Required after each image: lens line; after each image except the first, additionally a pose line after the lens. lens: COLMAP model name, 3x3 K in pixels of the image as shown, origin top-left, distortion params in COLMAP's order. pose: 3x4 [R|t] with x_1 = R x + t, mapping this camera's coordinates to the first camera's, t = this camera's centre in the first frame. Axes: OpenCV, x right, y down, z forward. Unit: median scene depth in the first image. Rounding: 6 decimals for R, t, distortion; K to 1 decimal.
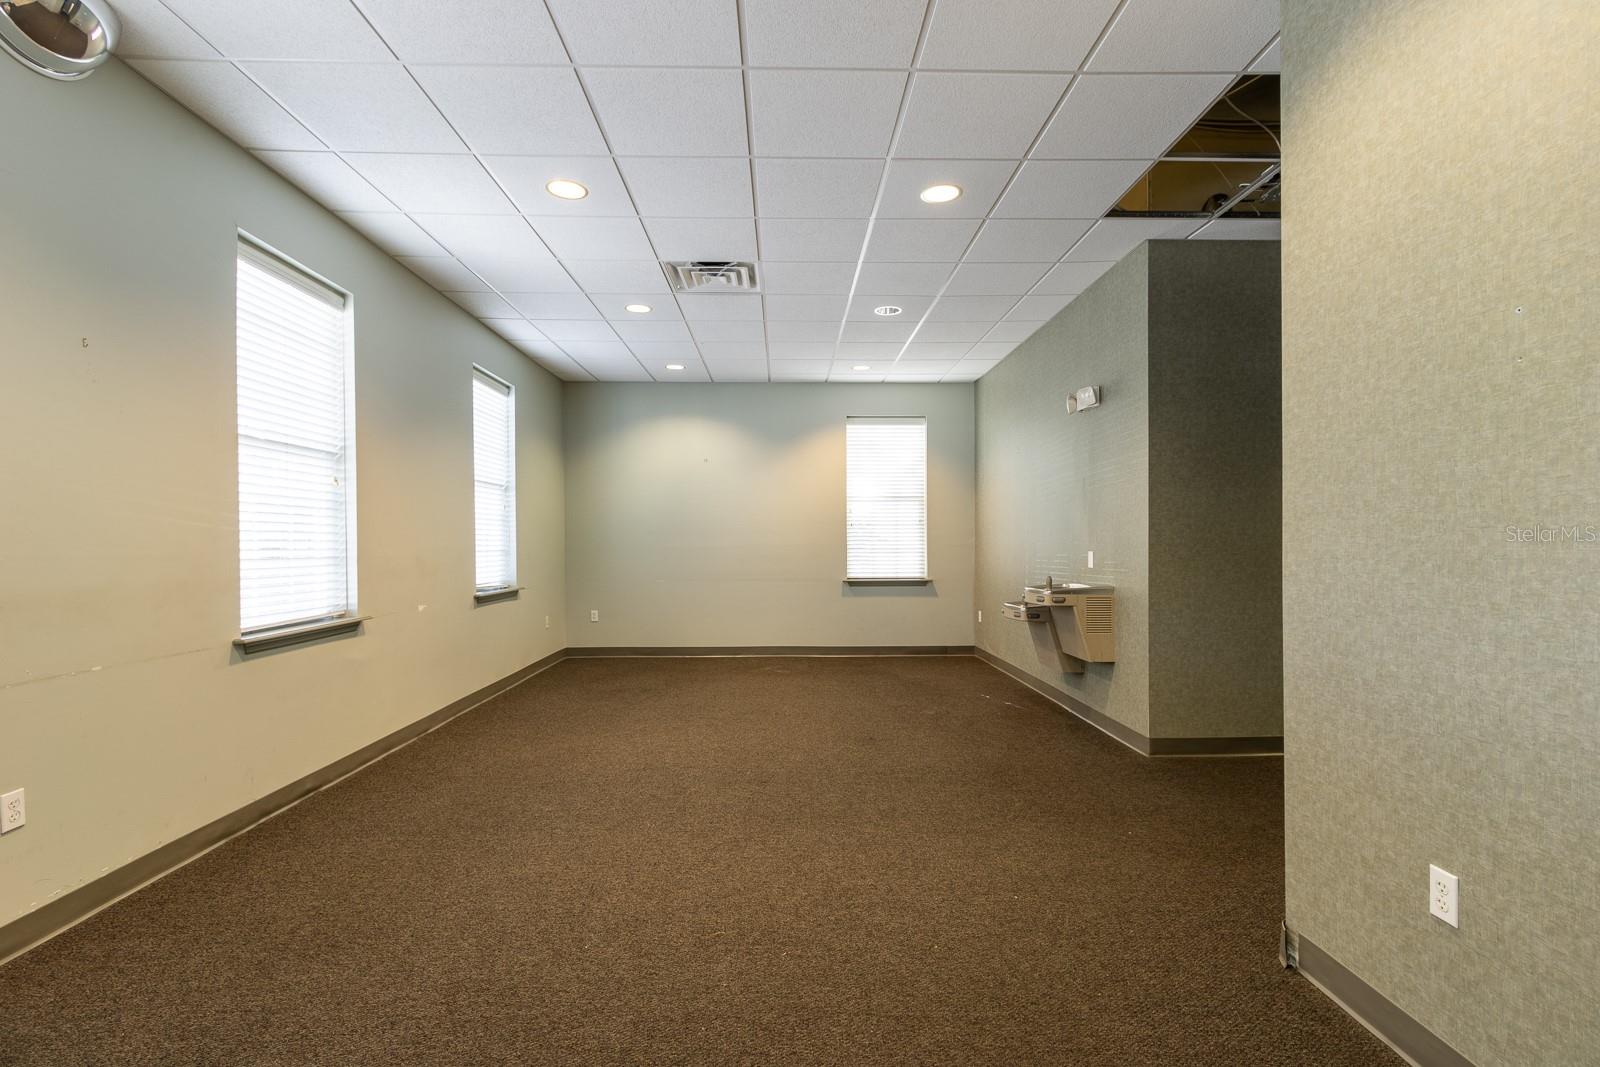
lens RADIAL K [[751.1, 0, 814.2], [0, 751.1, 540.4], [0, 0, 1]] dist [0.002522, -0.000339]
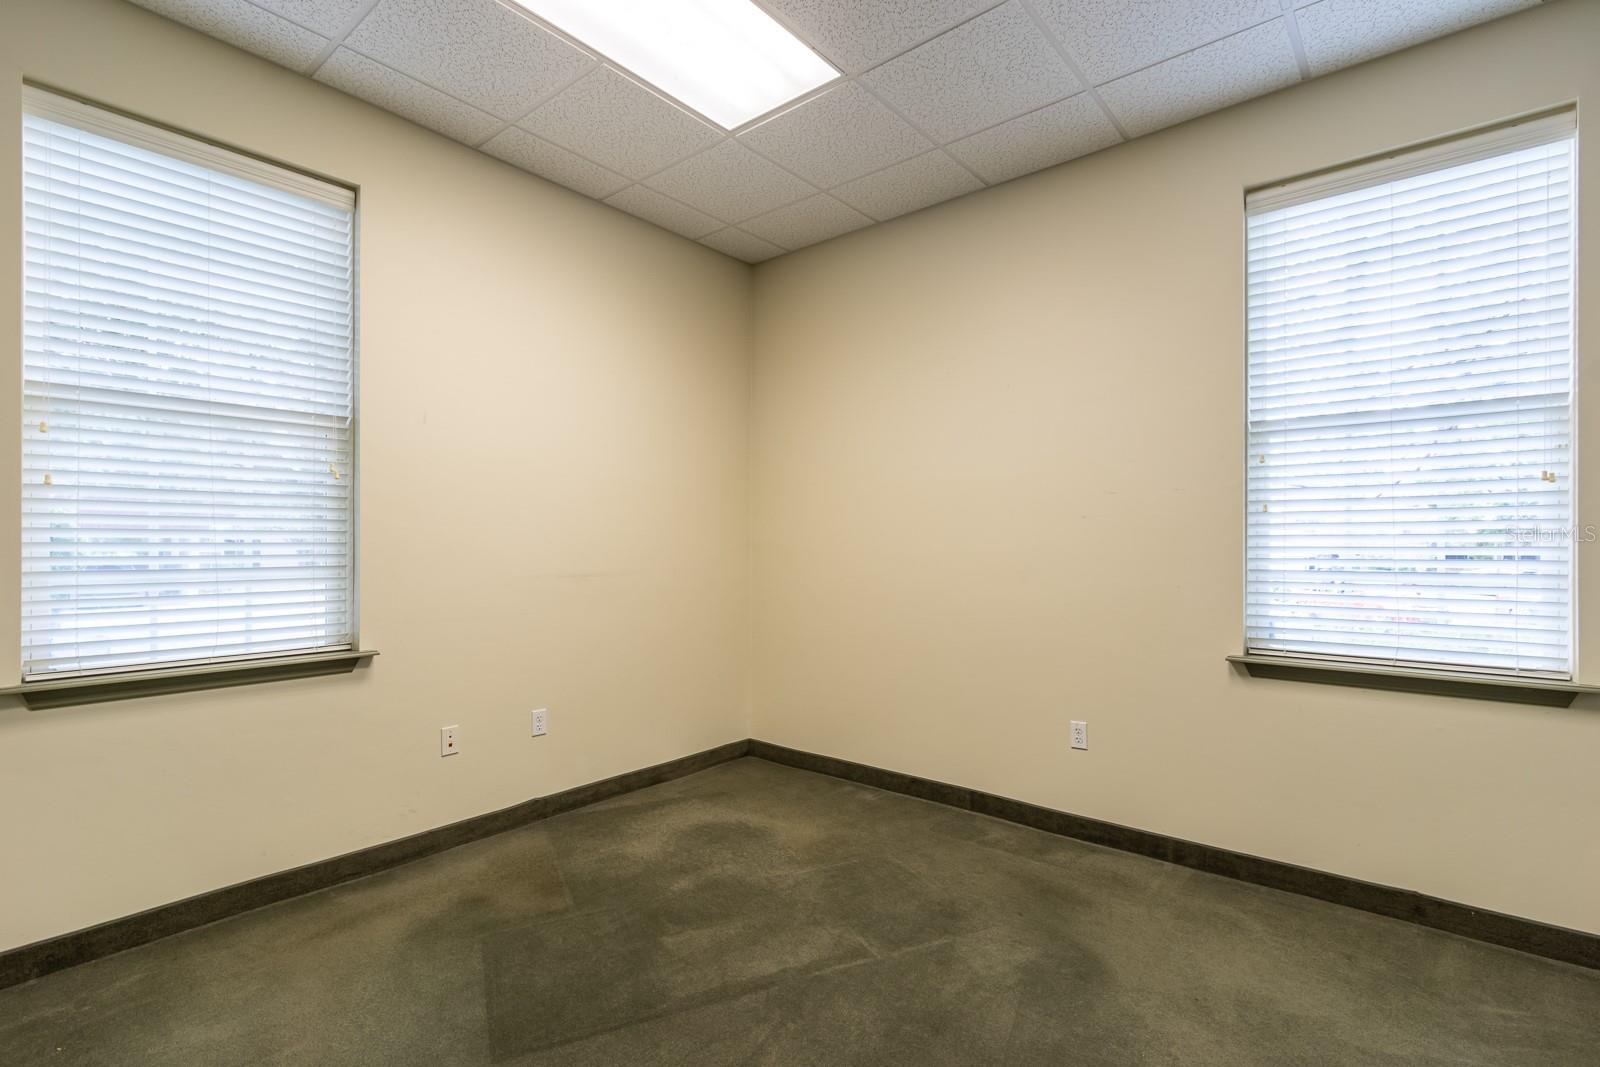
lens RADIAL K [[751.1, 0, 814.2], [0, 751.1, 540.4], [0, 0, 1]] dist [0.002522, -0.000339]
pose [[0.745070, 0.000525, -0.666986, 0.162265], [-0.008638, 0.999923, -0.008862, 0.004185], [0.666930, 0.012364, 0.745018, 0.777729]]
